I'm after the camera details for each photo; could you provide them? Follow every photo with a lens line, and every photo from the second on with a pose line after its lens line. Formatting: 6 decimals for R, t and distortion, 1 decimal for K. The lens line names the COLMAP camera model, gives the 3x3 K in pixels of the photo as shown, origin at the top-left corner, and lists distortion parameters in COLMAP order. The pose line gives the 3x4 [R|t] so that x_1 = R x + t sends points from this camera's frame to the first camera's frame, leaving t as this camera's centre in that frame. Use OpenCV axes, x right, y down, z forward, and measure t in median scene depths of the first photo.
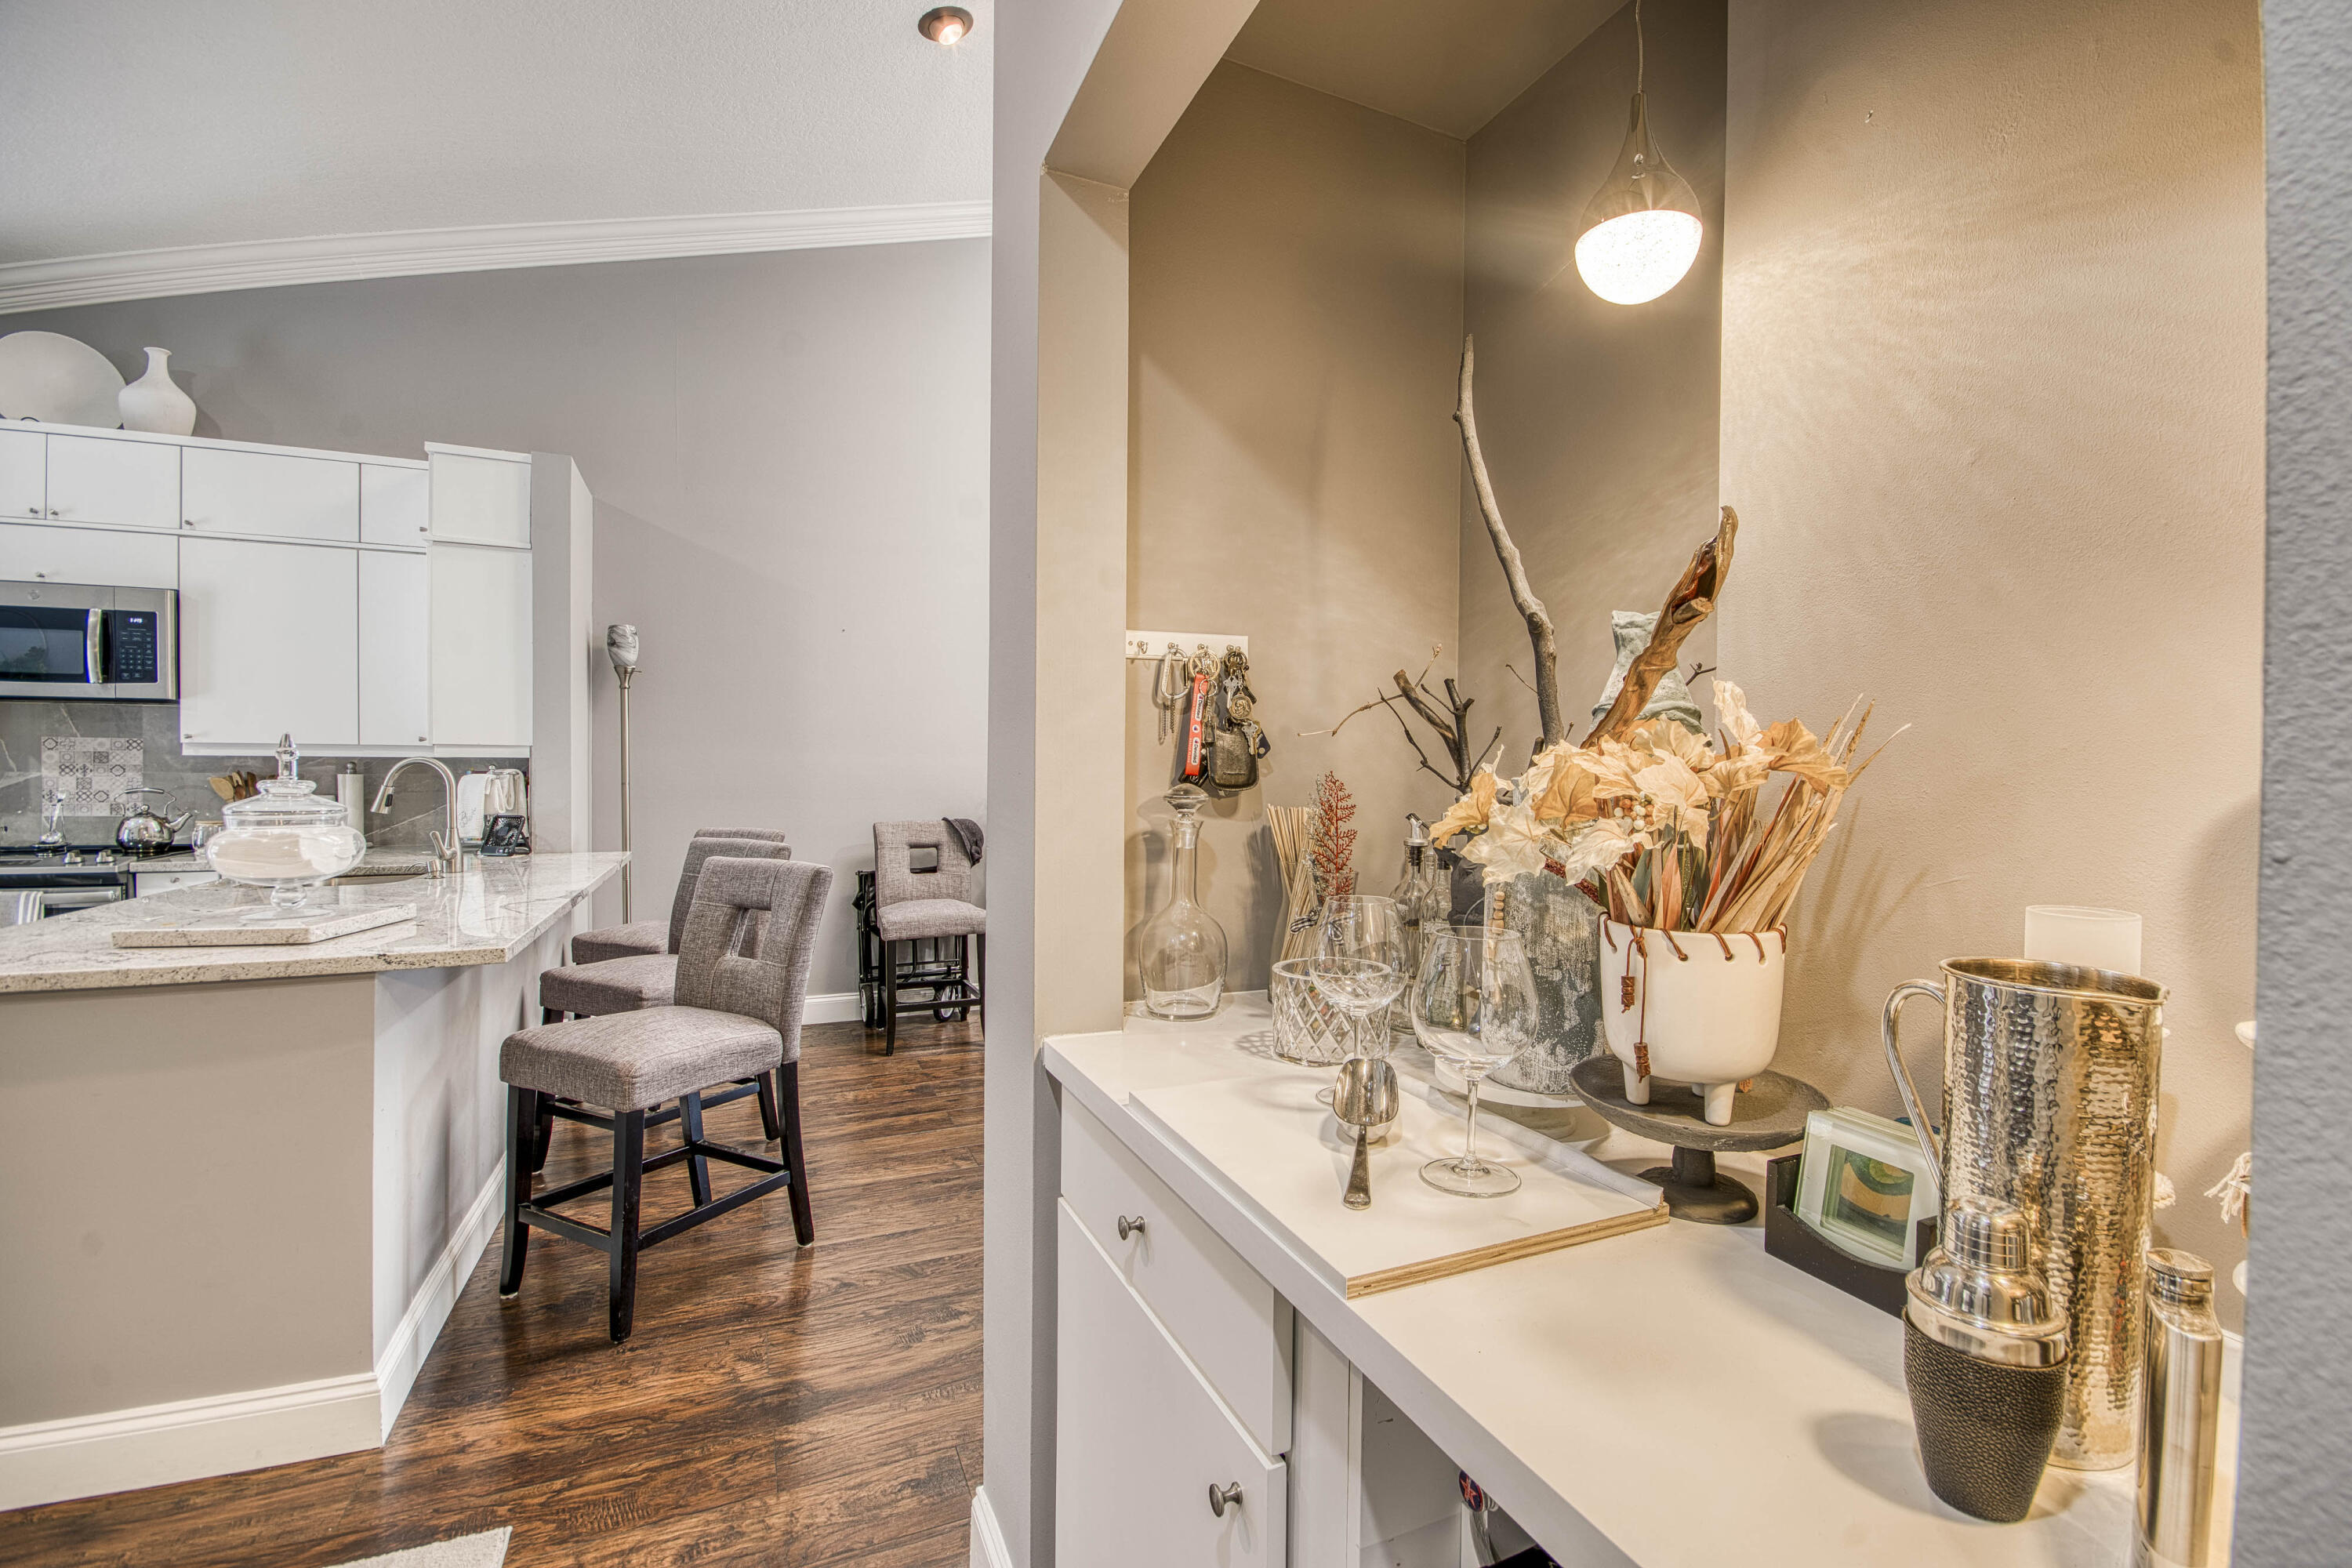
lens RADIAL K [[1032.3, 0, 1242.9], [0, 1032.3, 784.2], [0, 0, 1]] dist [0.020650, -0.019670]
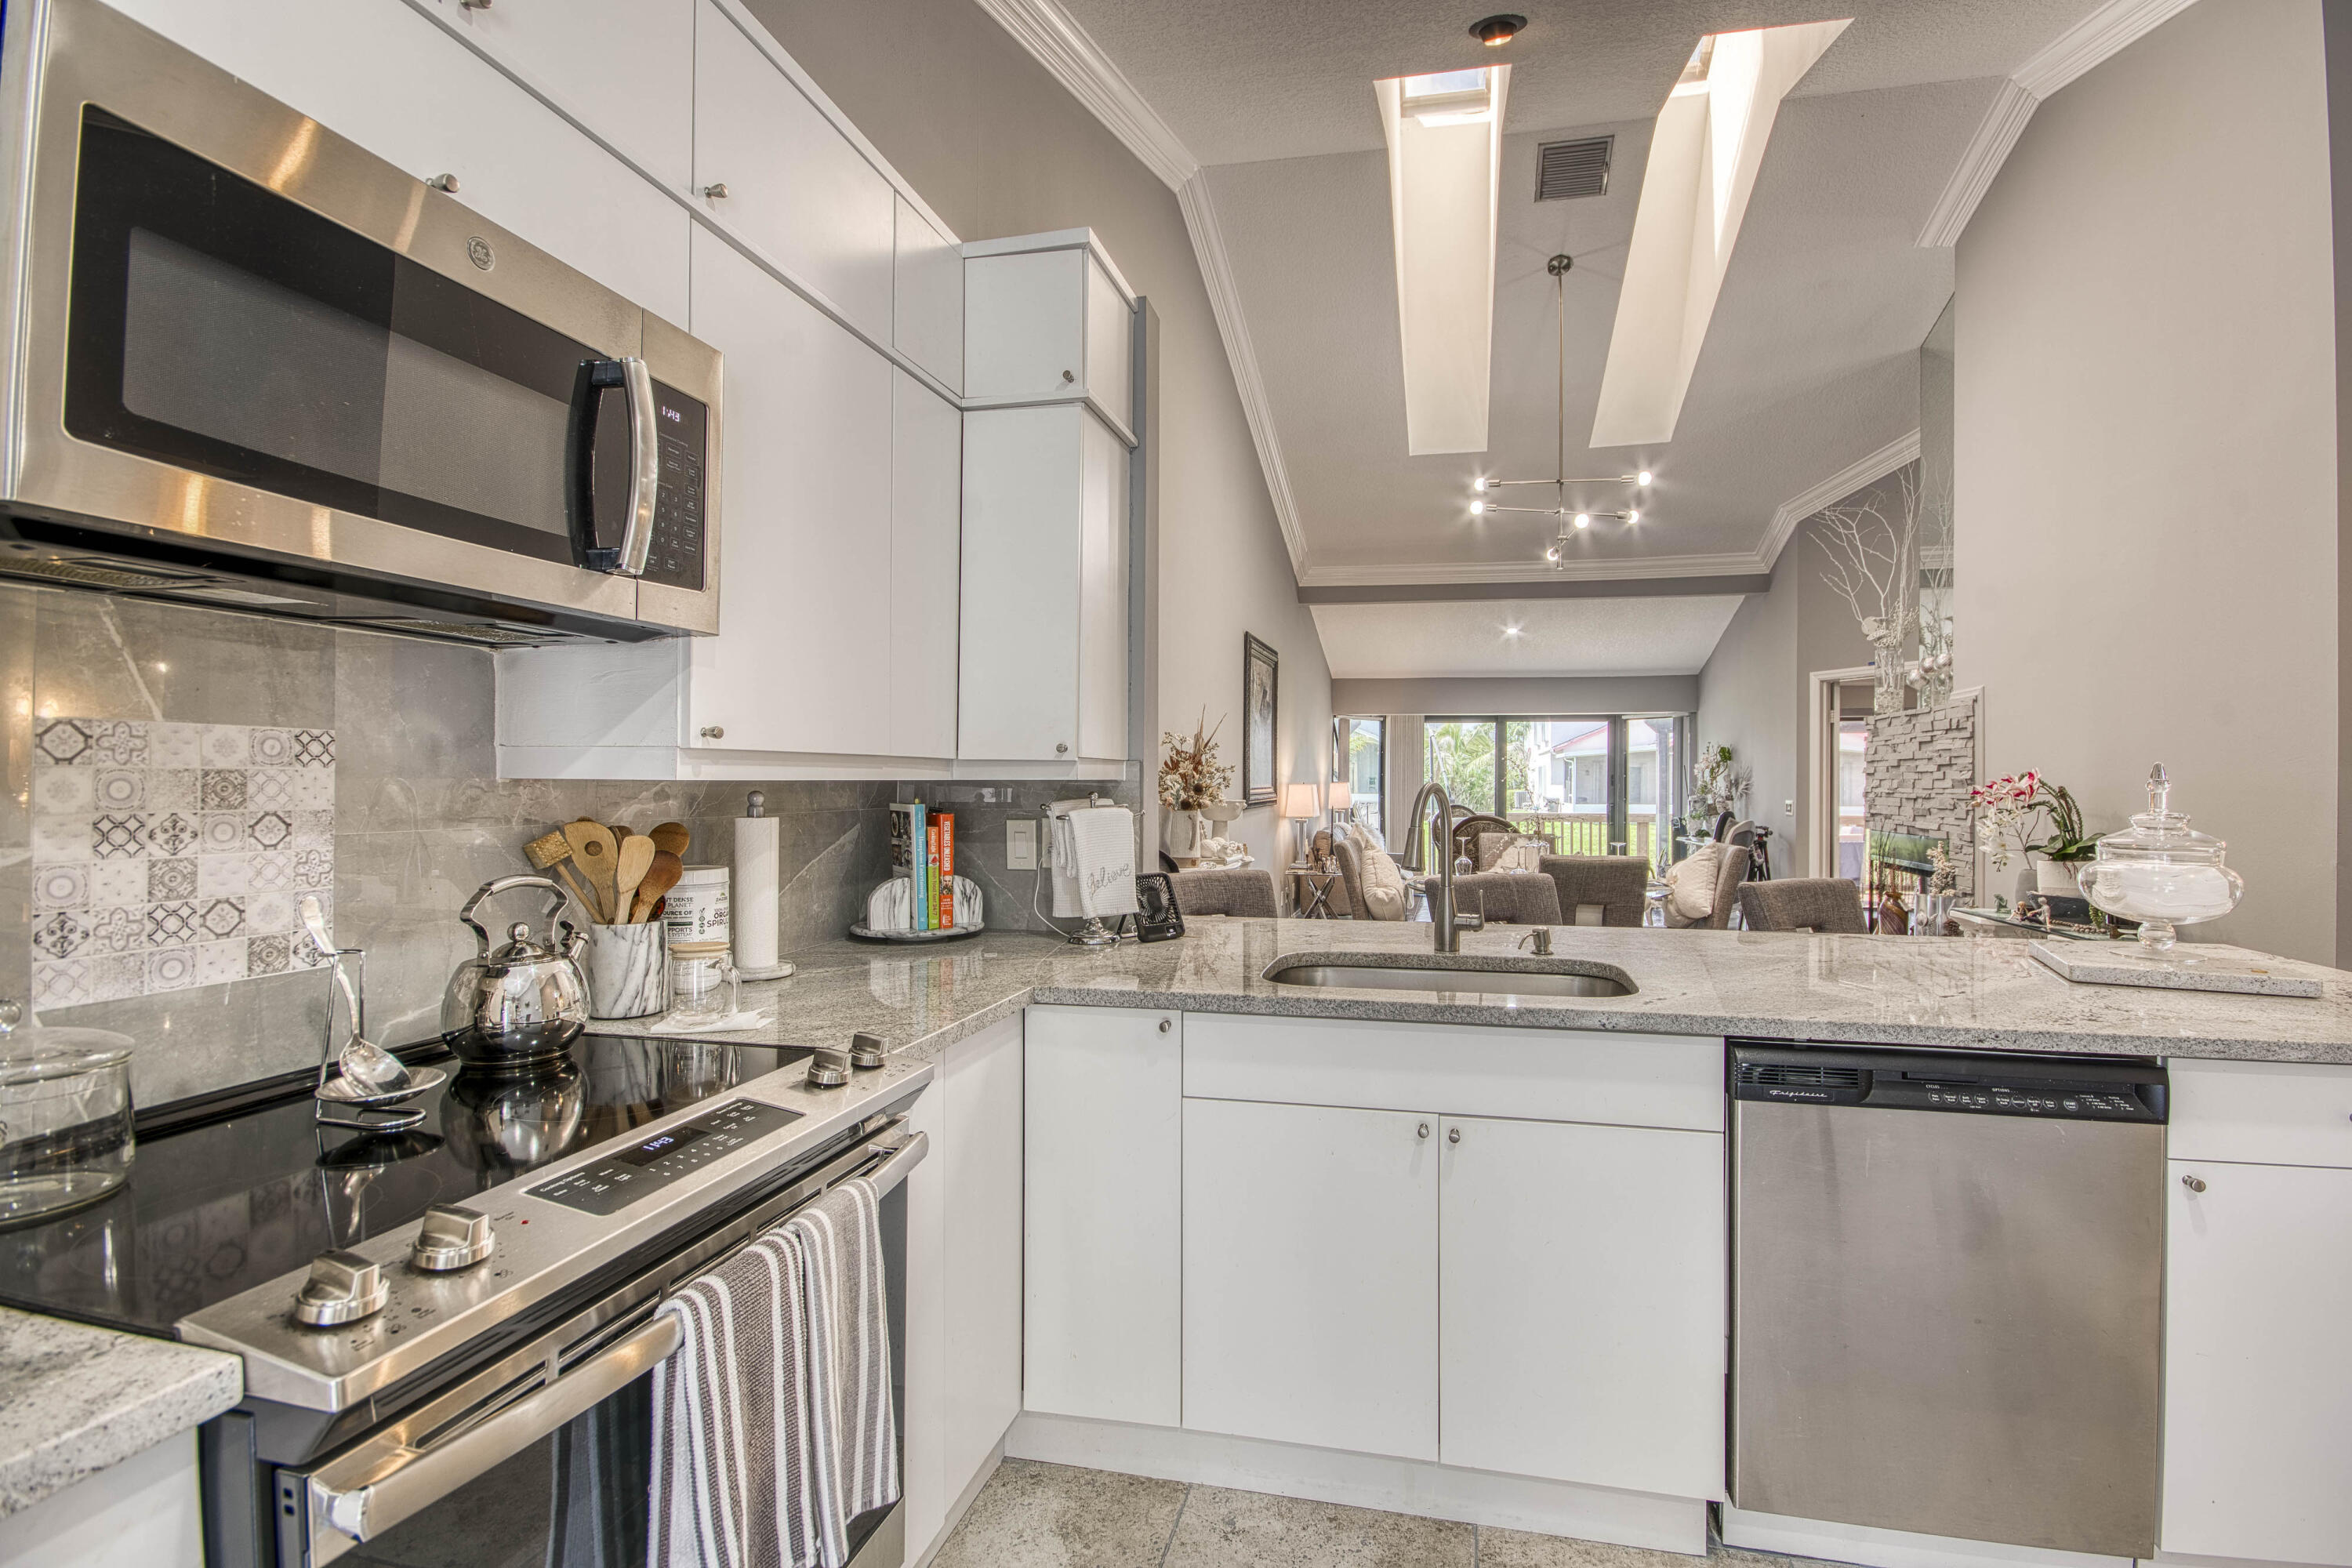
lens RADIAL K [[1042.0, 0, 1246.1], [0, 1042.0, 781.1], [0, 0, 1]] dist [0.001091, 0.000089]
pose [[0.608064, -0.007518, 0.793852, -1.199747], [0.012965, 0.999916, -0.000461, -0.025031], [-0.793782, 0.010573, 0.608110, 0.588402]]
